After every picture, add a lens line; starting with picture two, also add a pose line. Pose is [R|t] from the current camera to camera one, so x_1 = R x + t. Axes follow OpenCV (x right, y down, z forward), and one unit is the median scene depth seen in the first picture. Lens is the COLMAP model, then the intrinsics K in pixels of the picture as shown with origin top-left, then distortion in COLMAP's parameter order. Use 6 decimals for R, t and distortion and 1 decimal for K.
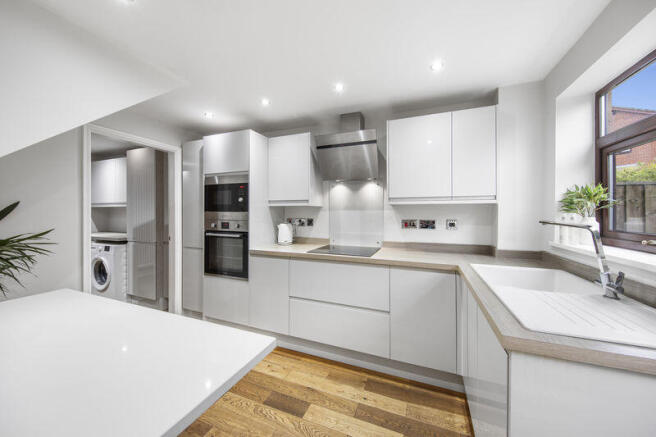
lens RADIAL K [[232.4, 0, 329.3], [0, 232.4, 215.0], [0, 0, 1]] dist [0.002766, 0.000255]
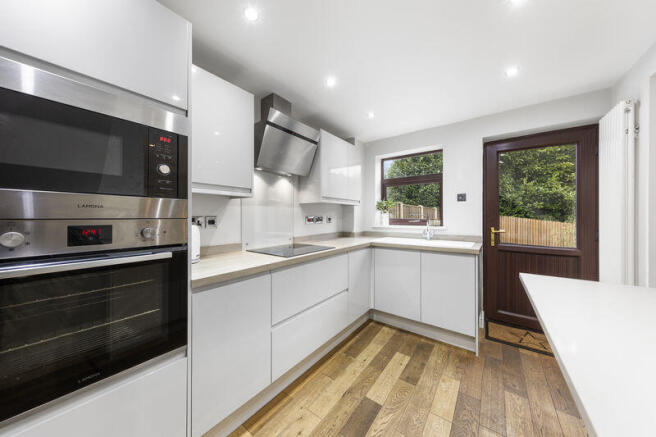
lens RADIAL K [[221.9, 0, 323.2], [0, 221.9, 217.8], [0, 0, 1]] dist [-0.007156, -0.000706]
pose [[0.255262, -0.008342, 0.966836, -0.698661], [0.009710, 0.999934, 0.006064, 0.022342], [-0.966823, 0.007840, 0.255326, 0.623326]]
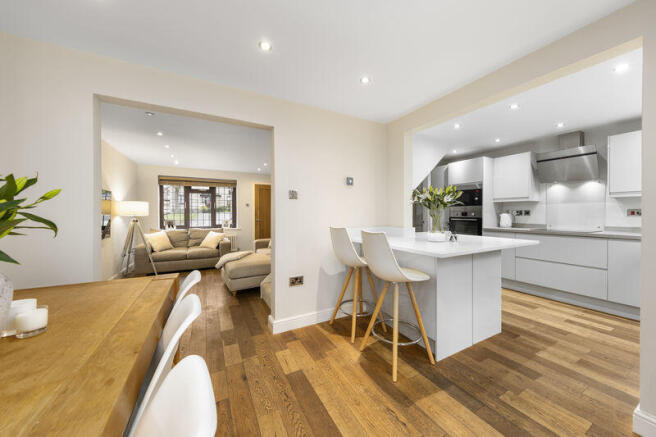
lens RADIAL K [[232.4, 0, 330.1], [0, 232.4, 217.2], [0, 0, 1]] dist [0.002766, 0.000255]
pose [[0.776403, 0.007589, -0.630191, -0.140847], [-0.000655, 0.999937, 0.011235, 0.050544], [0.630236, -0.008310, 0.776359, -0.998484]]
